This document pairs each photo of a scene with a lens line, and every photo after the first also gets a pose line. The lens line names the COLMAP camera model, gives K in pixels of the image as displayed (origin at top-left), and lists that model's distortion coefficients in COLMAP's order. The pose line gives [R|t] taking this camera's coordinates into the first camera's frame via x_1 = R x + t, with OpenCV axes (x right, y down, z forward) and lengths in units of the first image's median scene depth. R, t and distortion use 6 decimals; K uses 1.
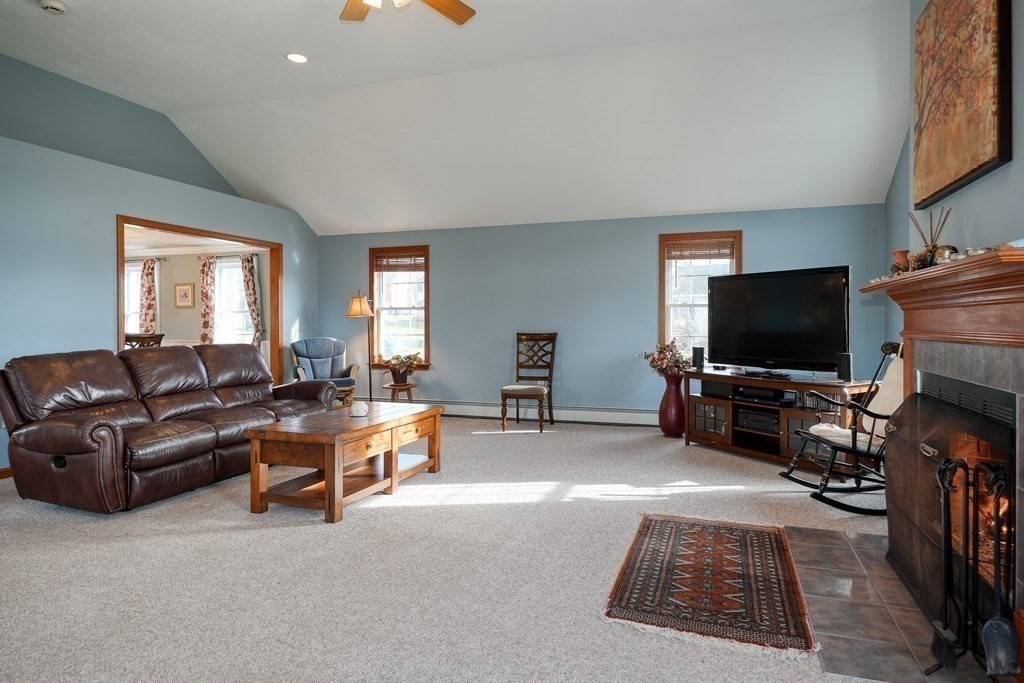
lens RADIAL K [[568.2, 0, 515.0], [0, 568.2, 327.0], [0, 0, 1]] dist [0.012160, -0.001228]
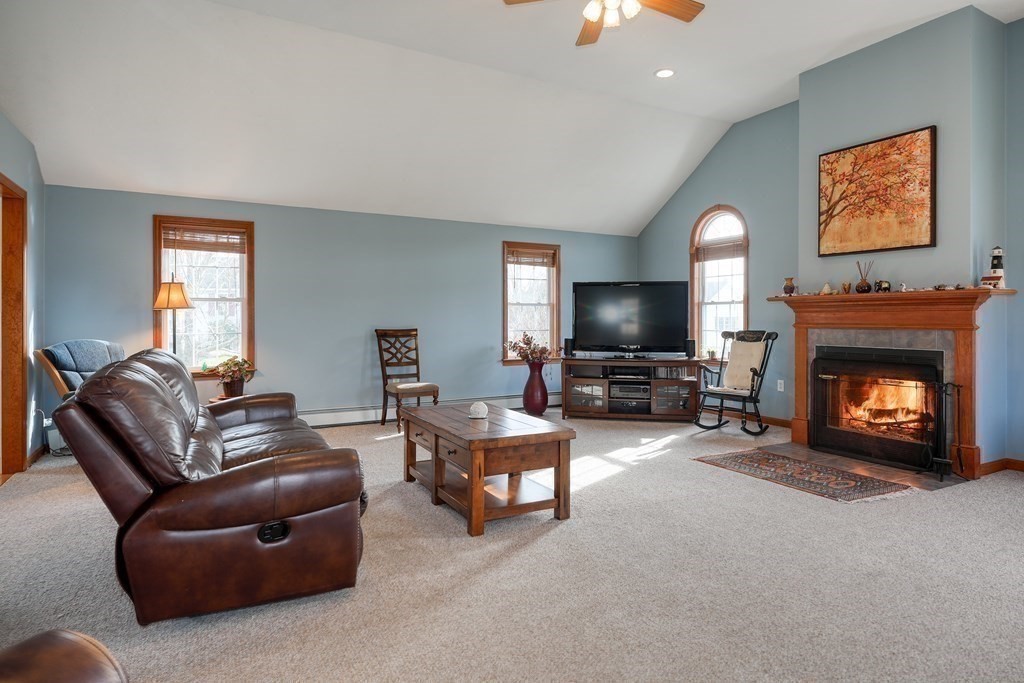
lens RADIAL K [[587.4, 0, 511.8], [0, 587.4, 315.1], [0, 0, 1]] dist [0.024849, 0.000177]
pose [[0.686936, 0.006235, 0.726691, -0.588778], [0.003703, 0.999920, -0.012080, -0.000487], [-0.726708, 0.010989, 0.686858, 0.183771]]
